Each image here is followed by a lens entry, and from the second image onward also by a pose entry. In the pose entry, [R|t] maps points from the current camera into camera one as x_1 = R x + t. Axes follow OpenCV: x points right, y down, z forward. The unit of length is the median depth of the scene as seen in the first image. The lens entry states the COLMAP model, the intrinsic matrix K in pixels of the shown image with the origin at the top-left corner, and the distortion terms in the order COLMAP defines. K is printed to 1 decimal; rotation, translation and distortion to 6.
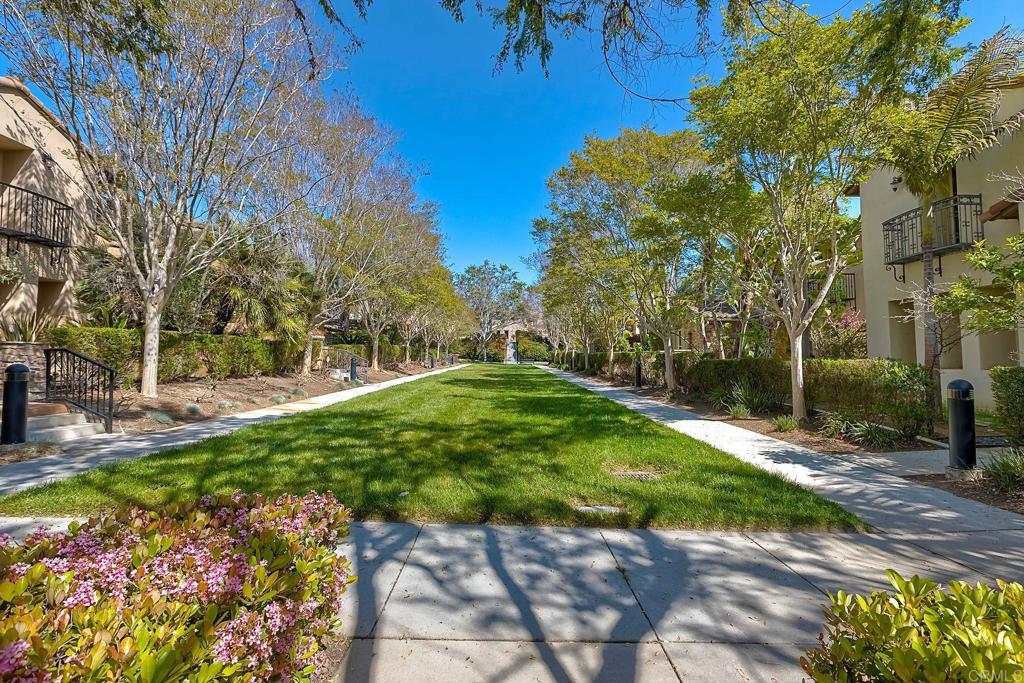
lens RADIAL K [[466.6, 0, 515.0], [0, 466.6, 335.4], [0, 0, 1]] dist [0.003574, 0.000335]
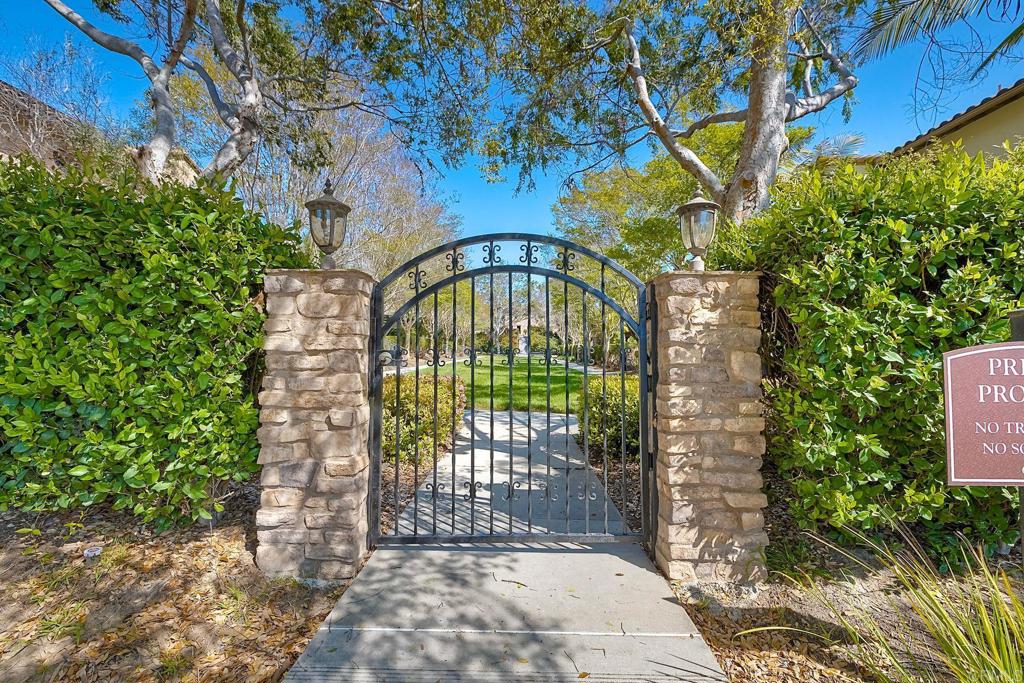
lens RADIAL K [[466.6, 0, 515.0], [0, 466.6, 335.4], [0, 0, 1]] dist [0.003574, 0.000335]
pose [[0.999621, 0.007443, -0.026492, 0.002386], [-0.007173, 0.999922, 0.010273, 0.002211], [0.026566, -0.010079, 0.999596, -0.112977]]
